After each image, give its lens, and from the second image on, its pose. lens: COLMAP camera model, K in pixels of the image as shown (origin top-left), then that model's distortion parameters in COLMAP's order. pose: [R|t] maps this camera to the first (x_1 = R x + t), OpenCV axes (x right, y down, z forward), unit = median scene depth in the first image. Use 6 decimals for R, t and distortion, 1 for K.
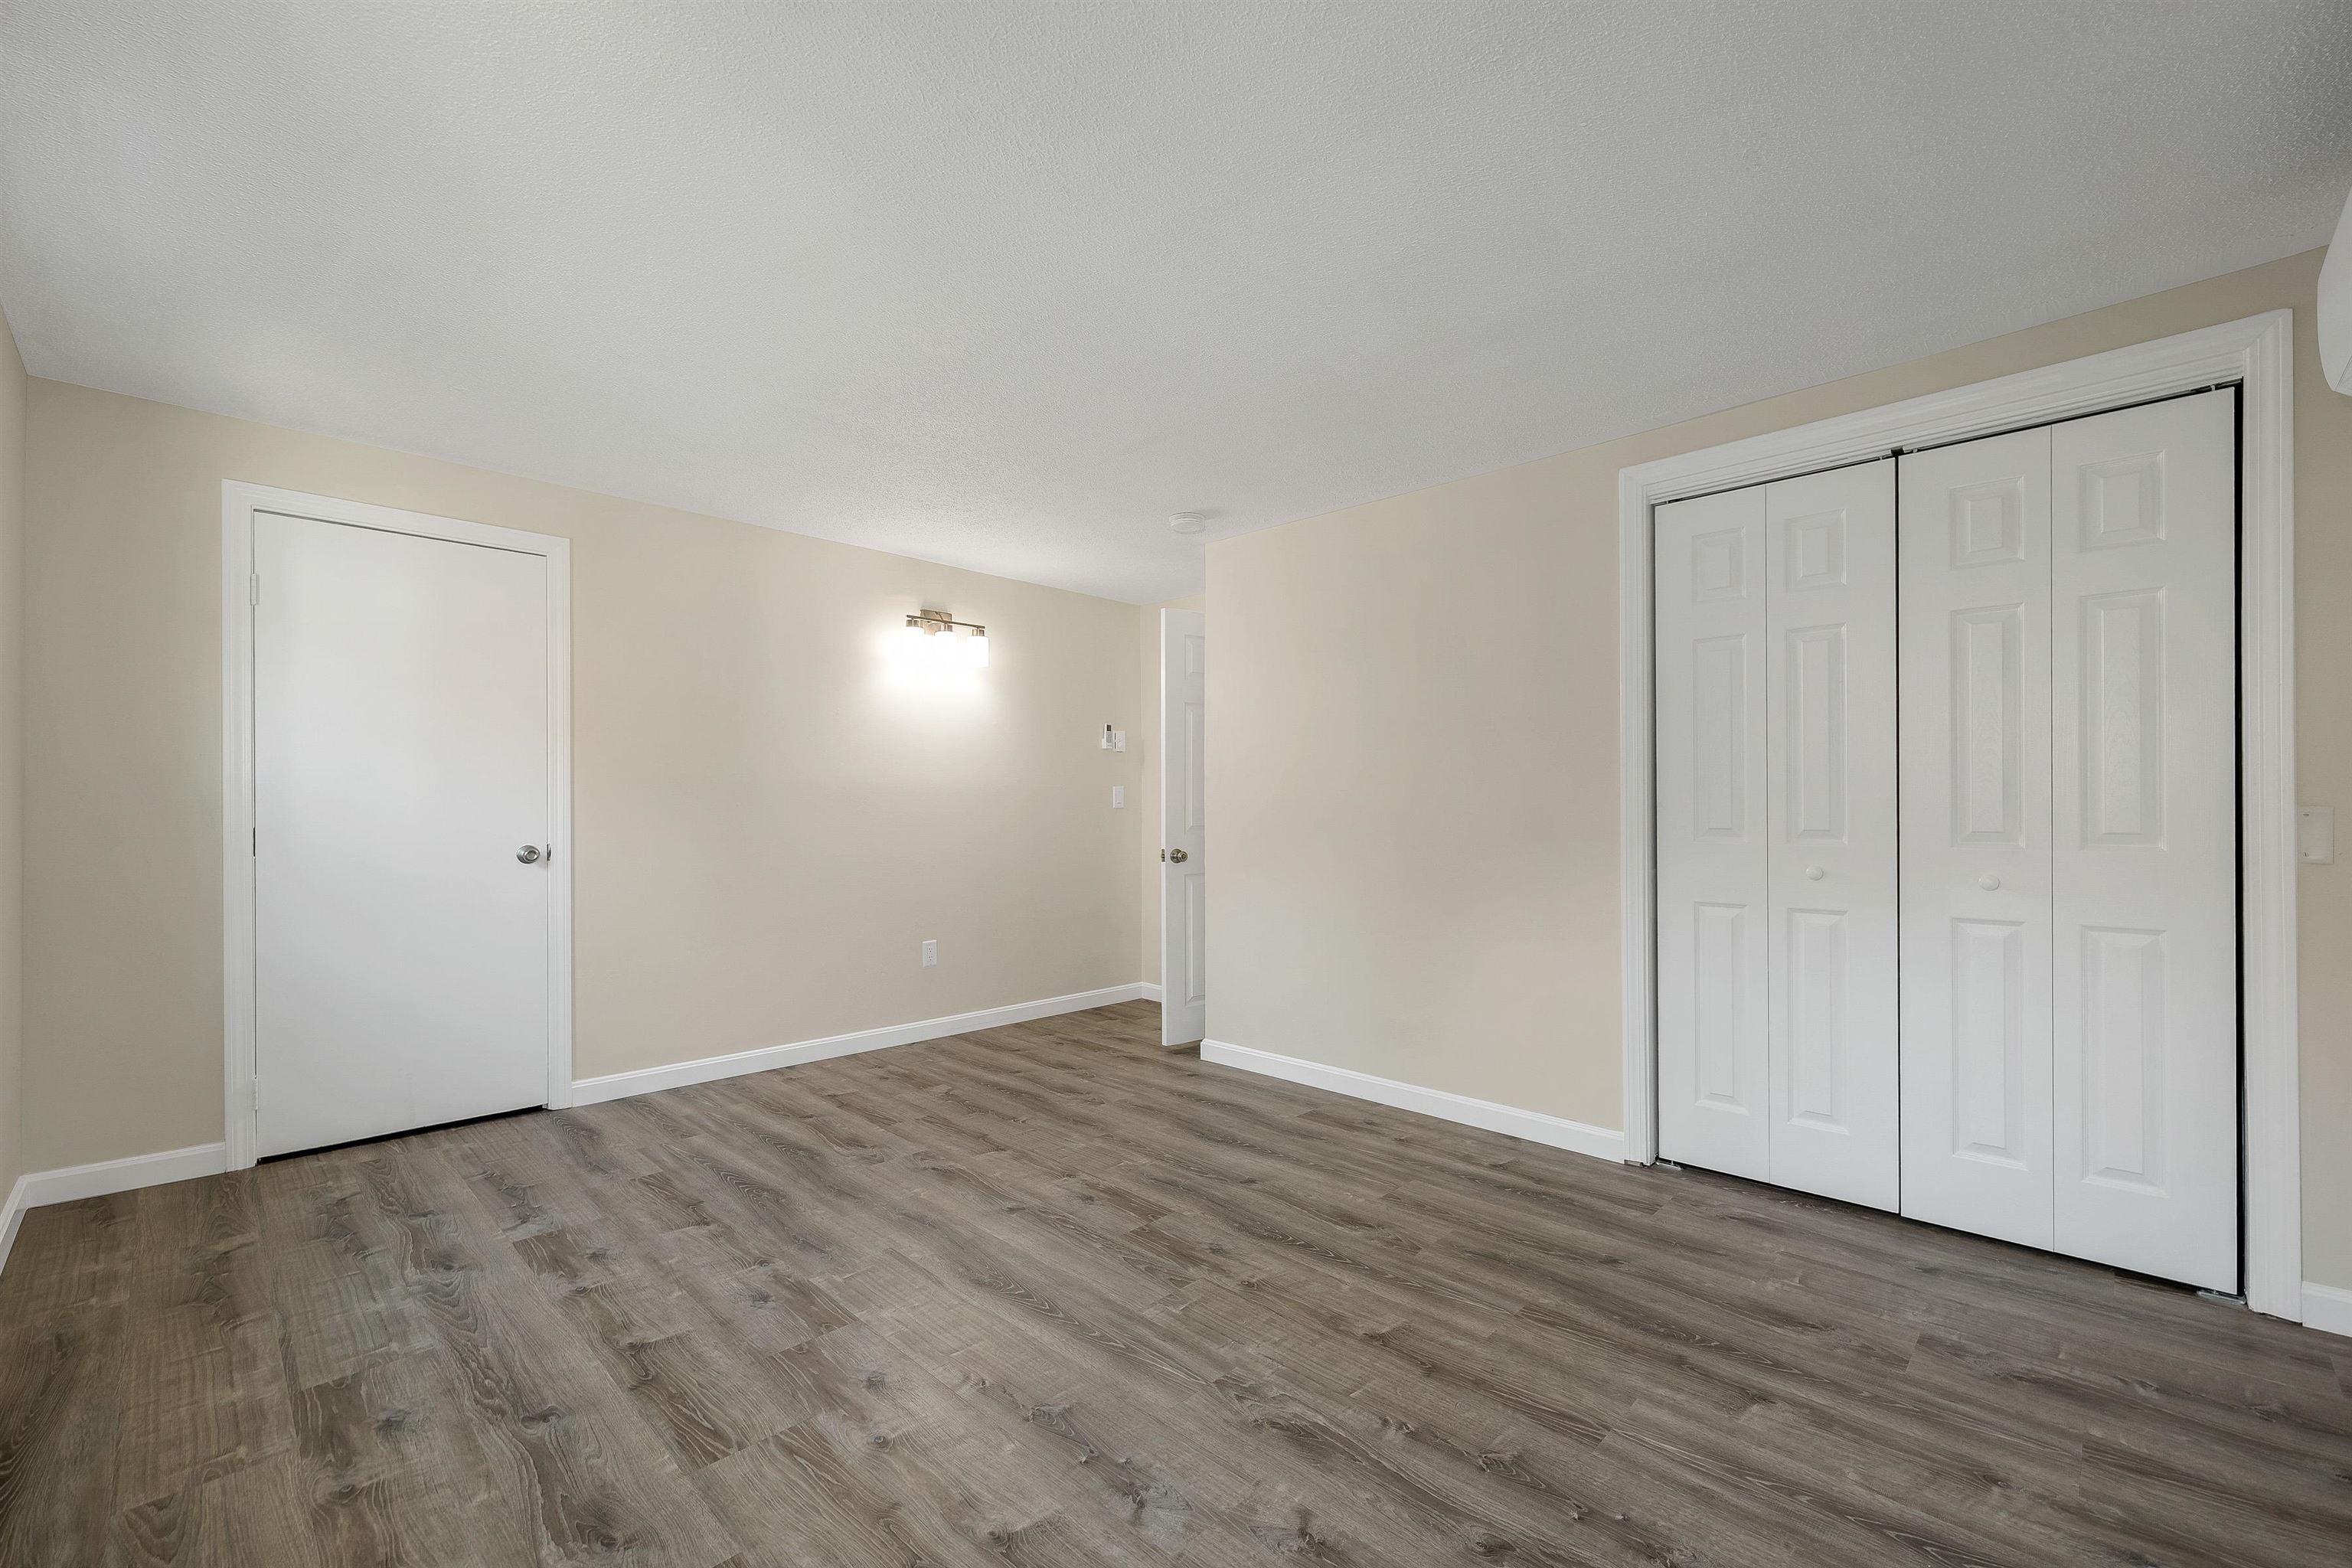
lens RADIAL K [[974.5, 0, 1177.0], [0, 974.5, 796.0], [0, 0, 1]] dist [0.002400, -0.000220]
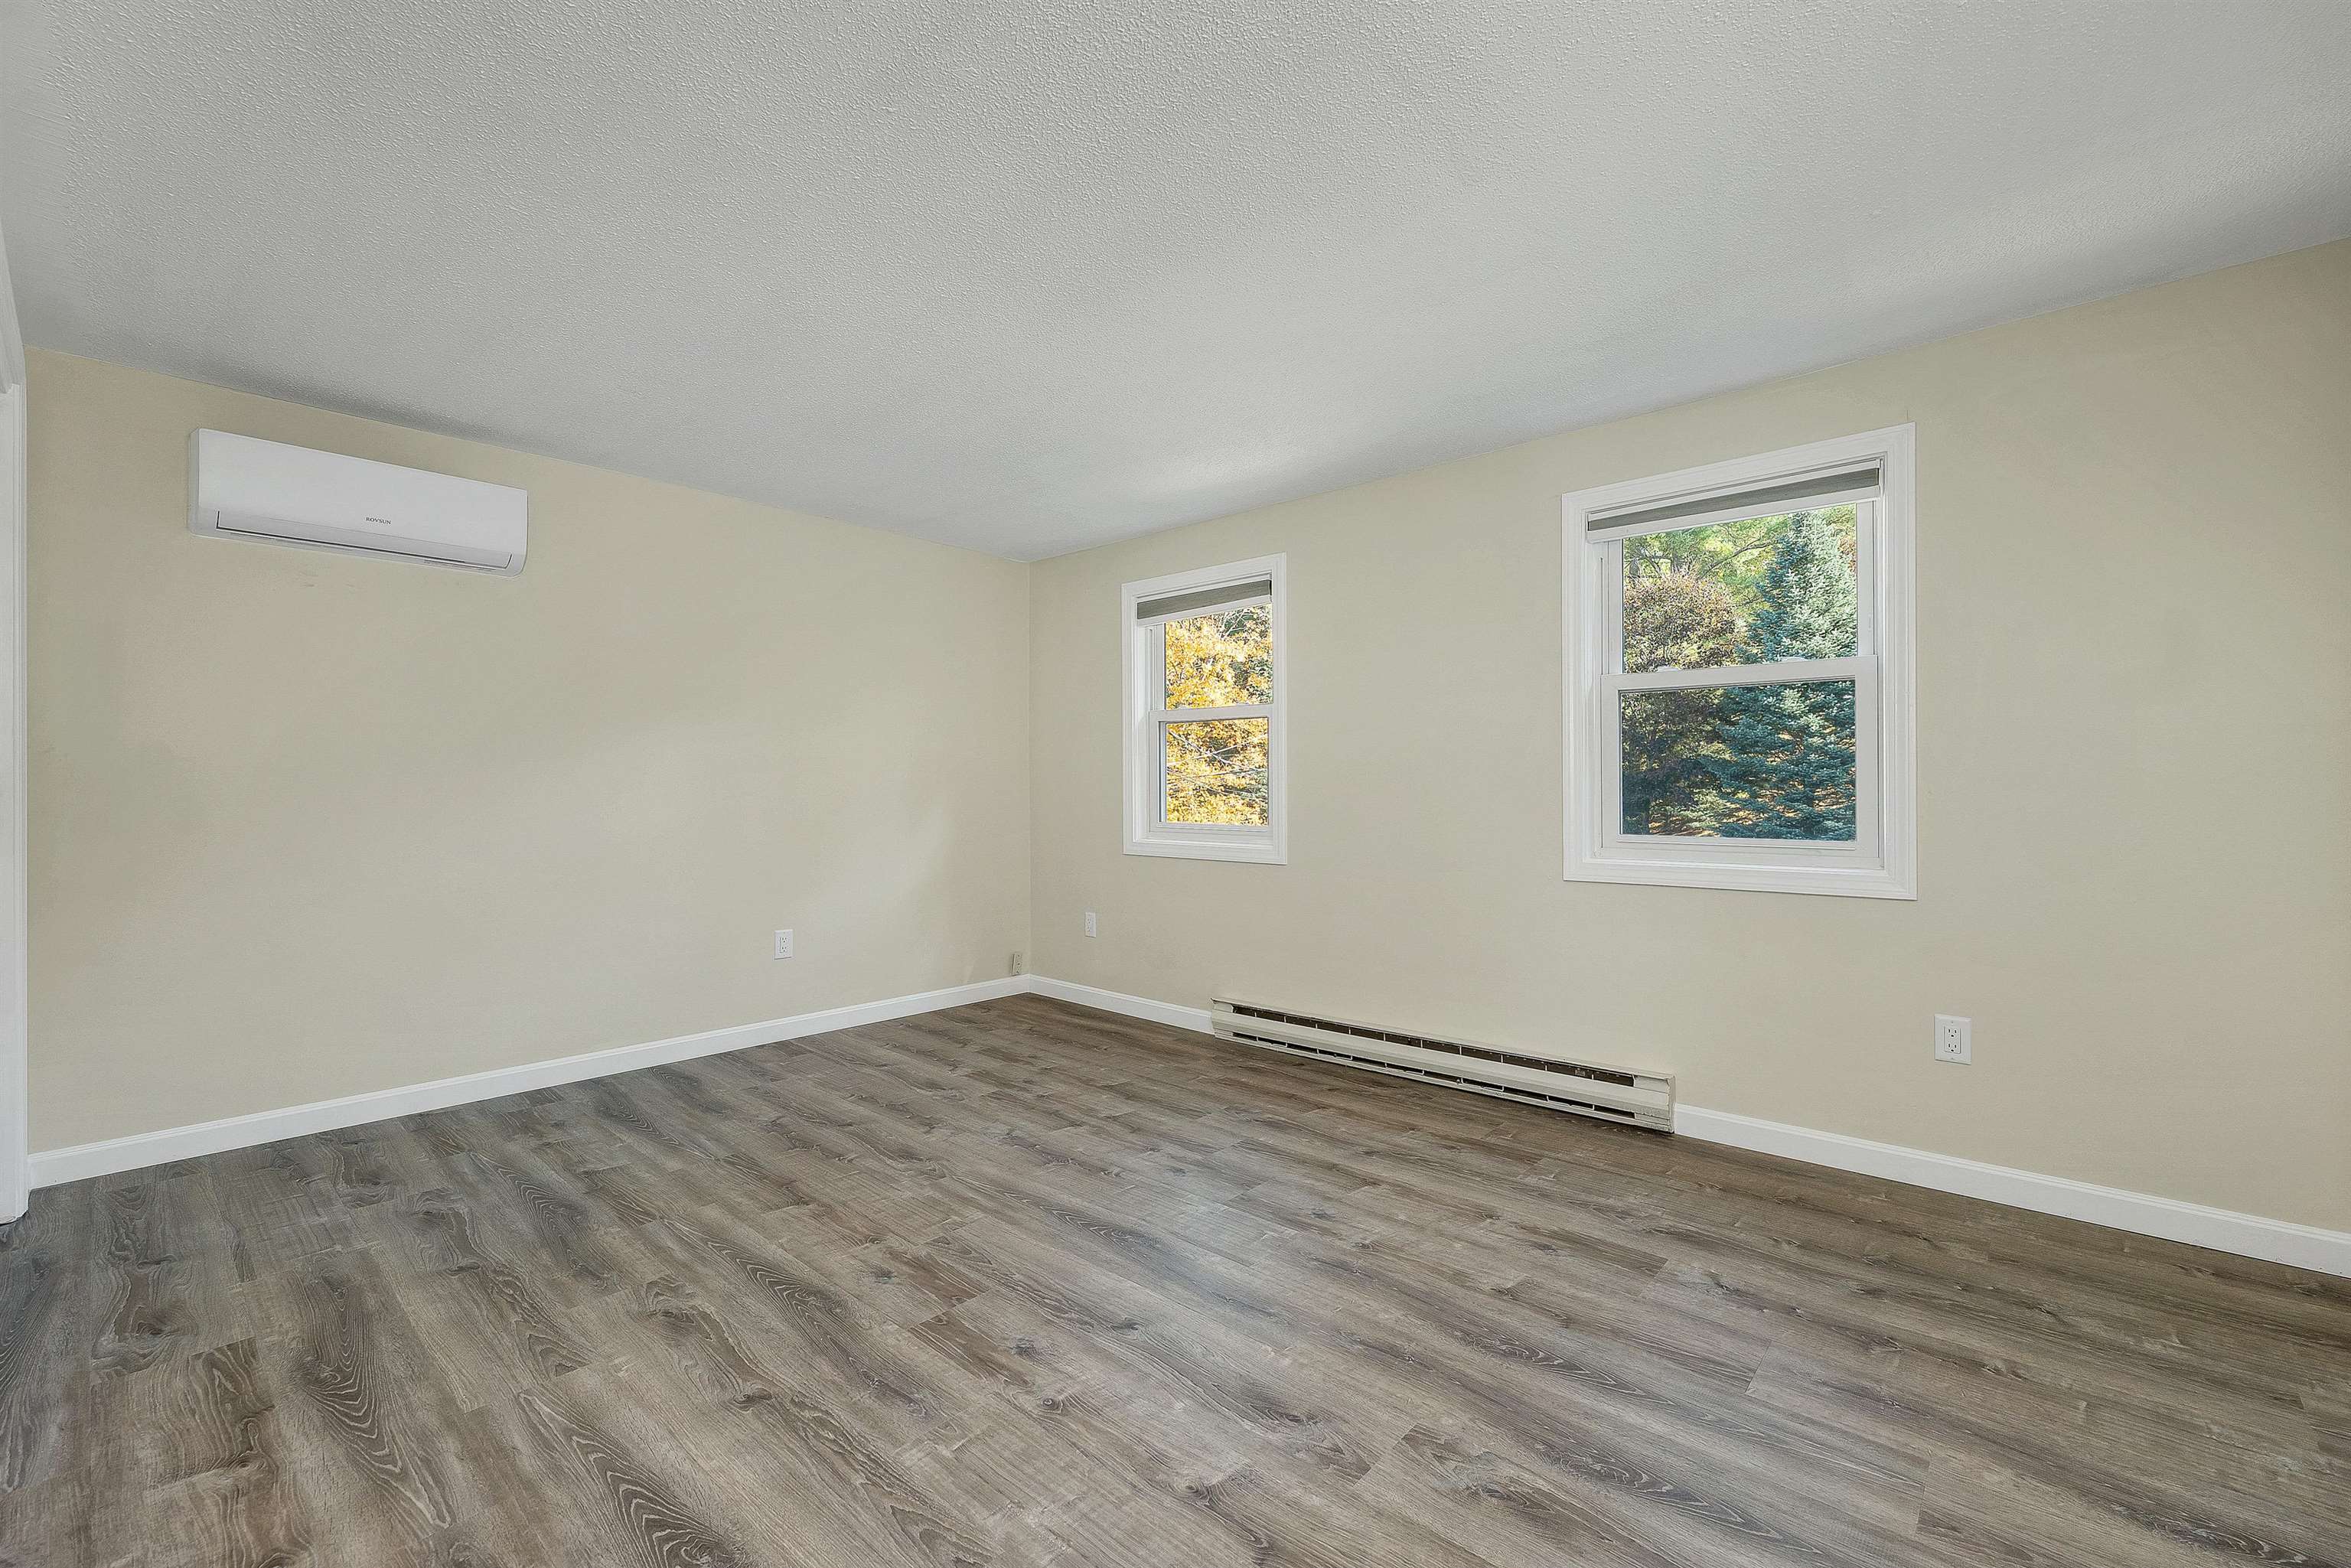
lens RADIAL K [[974.0, 0, 1172.0], [0, 974.0, 788.0], [0, 0, 1]] dist [0.002400, -0.000220]
pose [[-0.999490, 0.002954, -0.031794, -0.211941], [0.003212, 0.999962, -0.008060, 0.029178], [0.031769, -0.008158, -0.999462, 2.062071]]
